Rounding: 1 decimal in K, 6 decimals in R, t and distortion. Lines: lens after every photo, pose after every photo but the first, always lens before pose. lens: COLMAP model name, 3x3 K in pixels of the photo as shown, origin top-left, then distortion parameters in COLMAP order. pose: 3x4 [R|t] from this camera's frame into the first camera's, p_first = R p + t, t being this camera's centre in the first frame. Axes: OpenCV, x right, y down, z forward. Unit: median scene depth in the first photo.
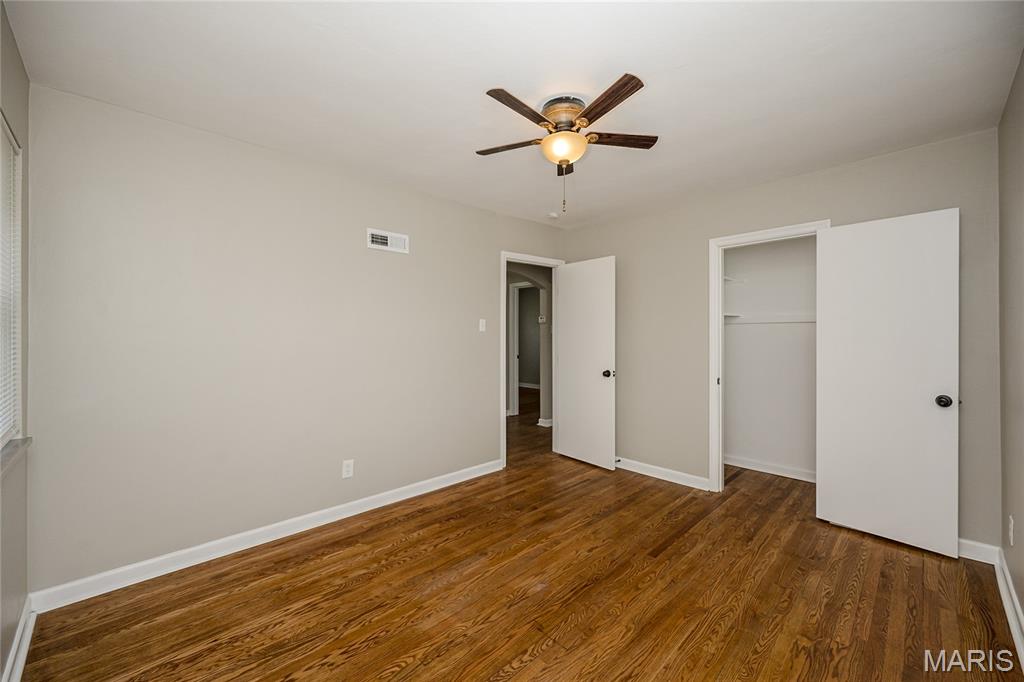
lens RADIAL K [[407.5, 0, 514.7], [0, 407.5, 336.2], [0, 0, 1]] dist [0.001236, 0.000229]
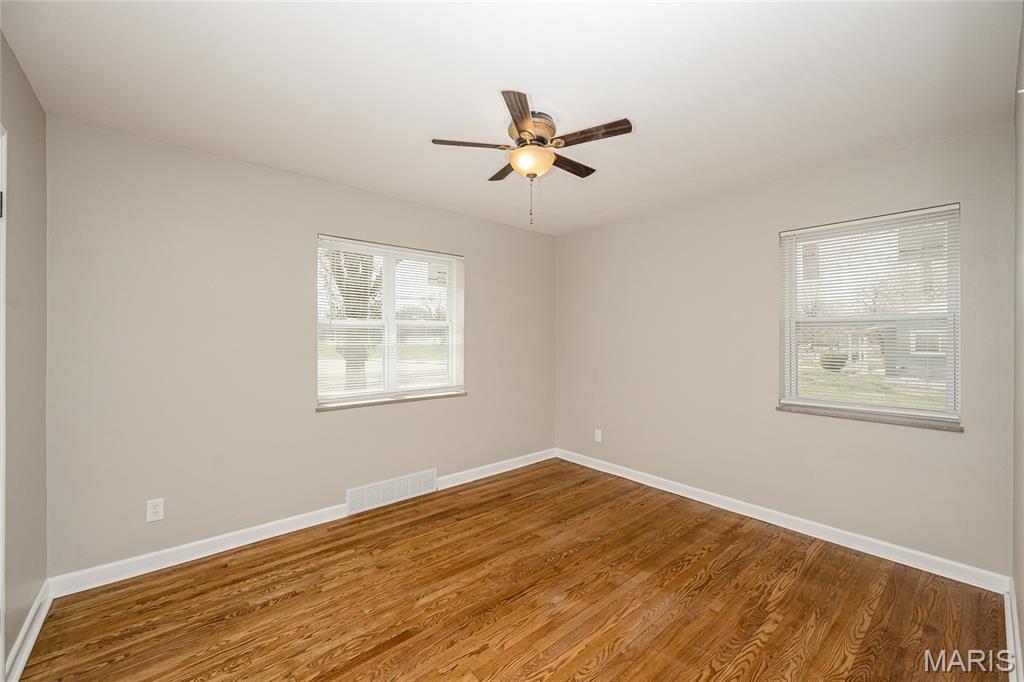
lens RADIAL K [[407.5, 0, 509.4], [0, 407.5, 338.5], [0, 0, 1]] dist [0.001236, 0.000229]
pose [[-0.998023, -0.001117, 0.062841, 0.108136], [-0.000752, 0.999983, 0.005827, -0.028215], [-0.062846, 0.005769, -0.998007, 1.946491]]
